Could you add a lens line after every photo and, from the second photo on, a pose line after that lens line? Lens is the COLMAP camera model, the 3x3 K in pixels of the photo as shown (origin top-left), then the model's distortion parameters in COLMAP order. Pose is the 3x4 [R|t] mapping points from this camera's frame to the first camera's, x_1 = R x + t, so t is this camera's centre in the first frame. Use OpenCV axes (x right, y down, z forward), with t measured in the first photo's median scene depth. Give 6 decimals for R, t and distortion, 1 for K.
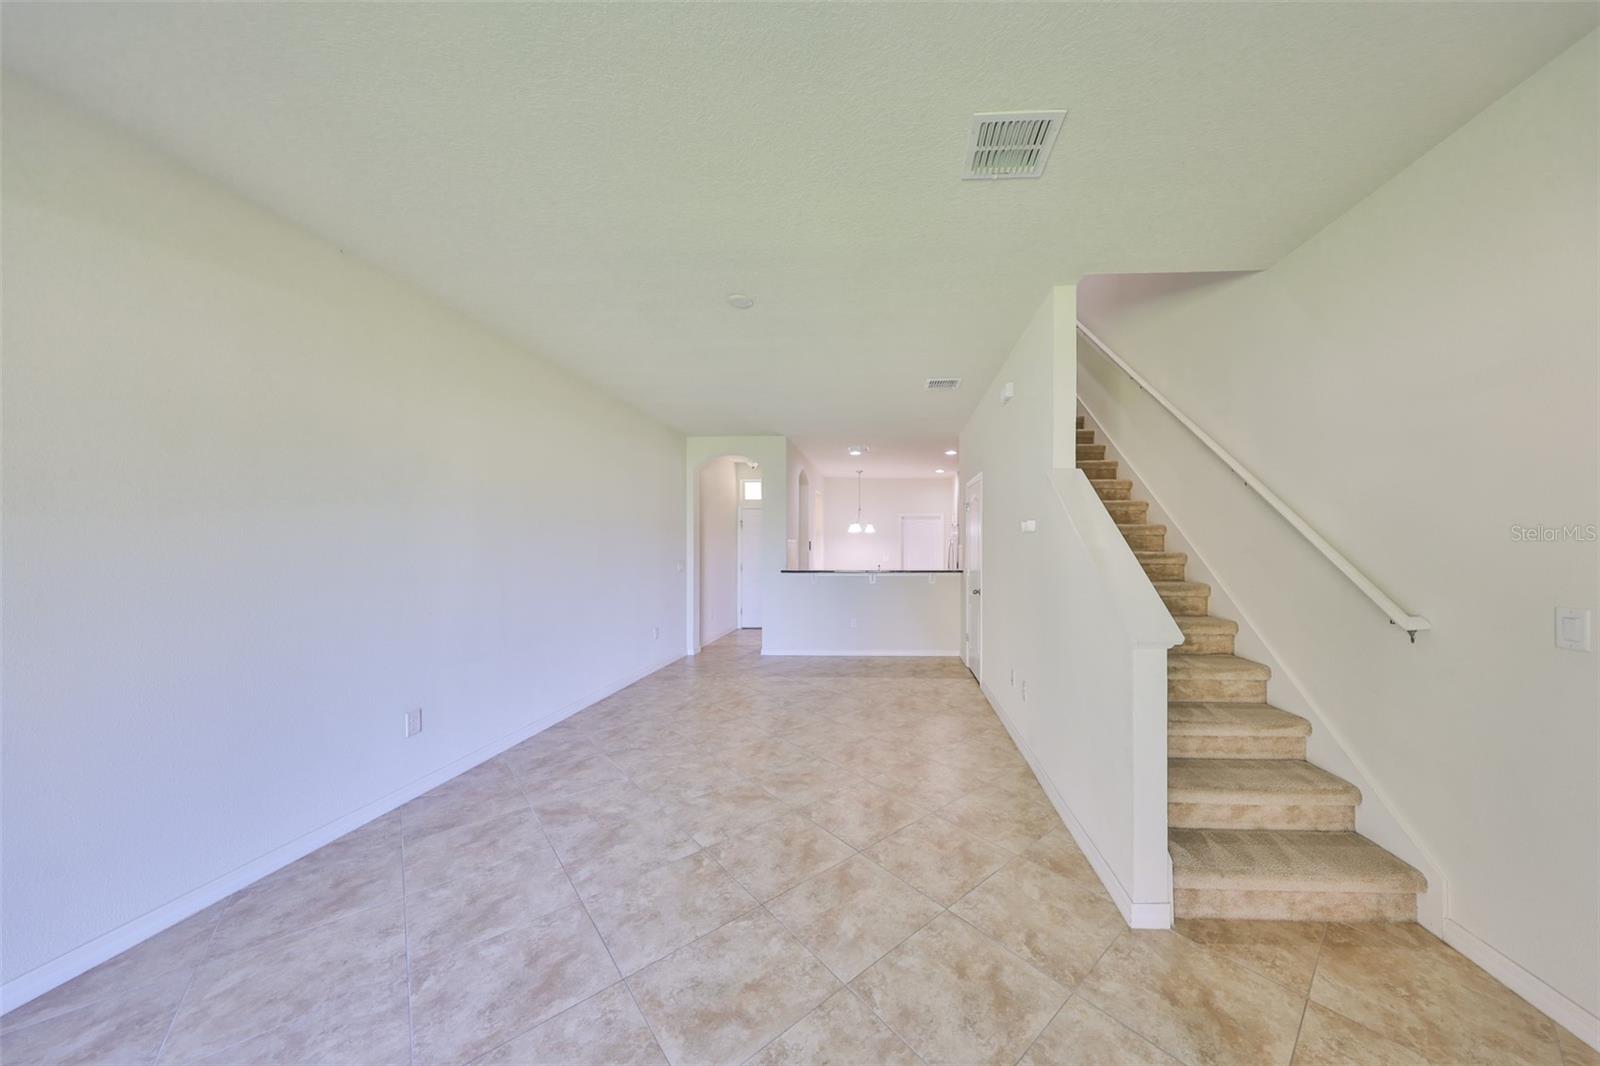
lens RADIAL K [[496.2, 0, 848.5], [0, 496.2, 539.5], [0, 0, 1]] dist [-0.002312, 0.000155]
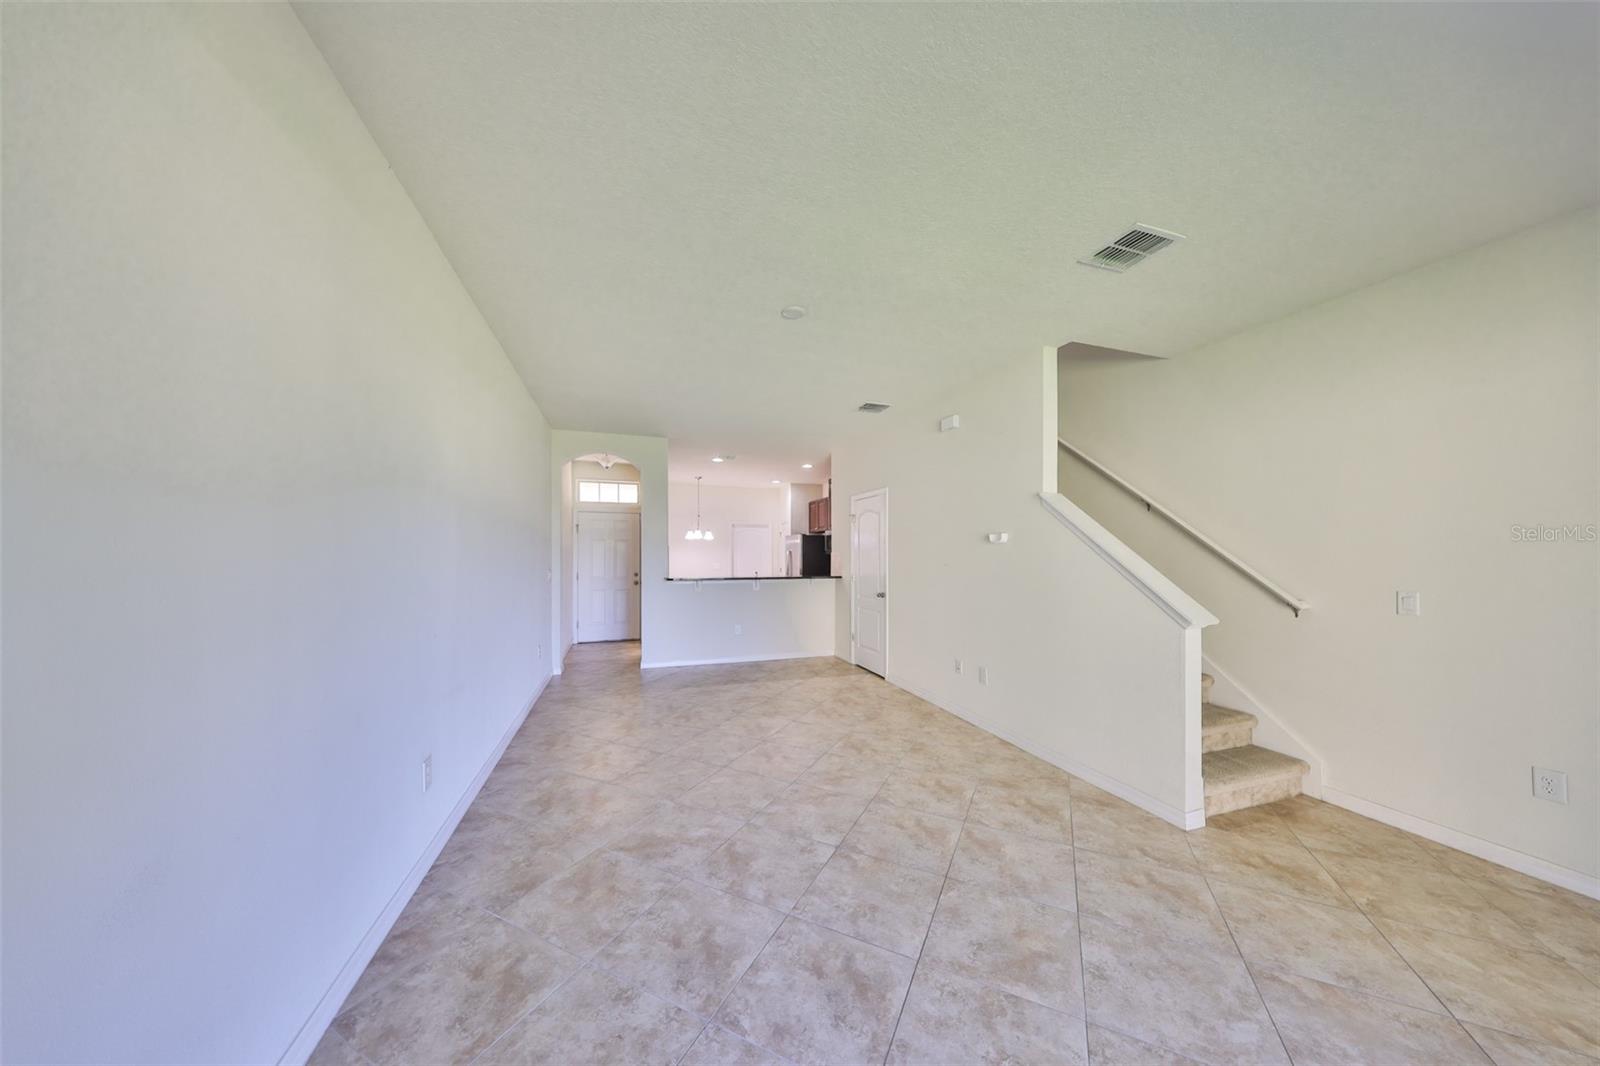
lens RADIAL K [[496.2, 0, 775.8], [0, 496.2, 547.1], [0, 0, 1]] dist [-0.002312, 0.000155]
pose [[0.939854, 0.007005, 0.341503, -0.350723], [-0.007659, 0.999971, 0.000565, -0.001164], [-0.341489, -0.003147, 0.939880, 0.032033]]
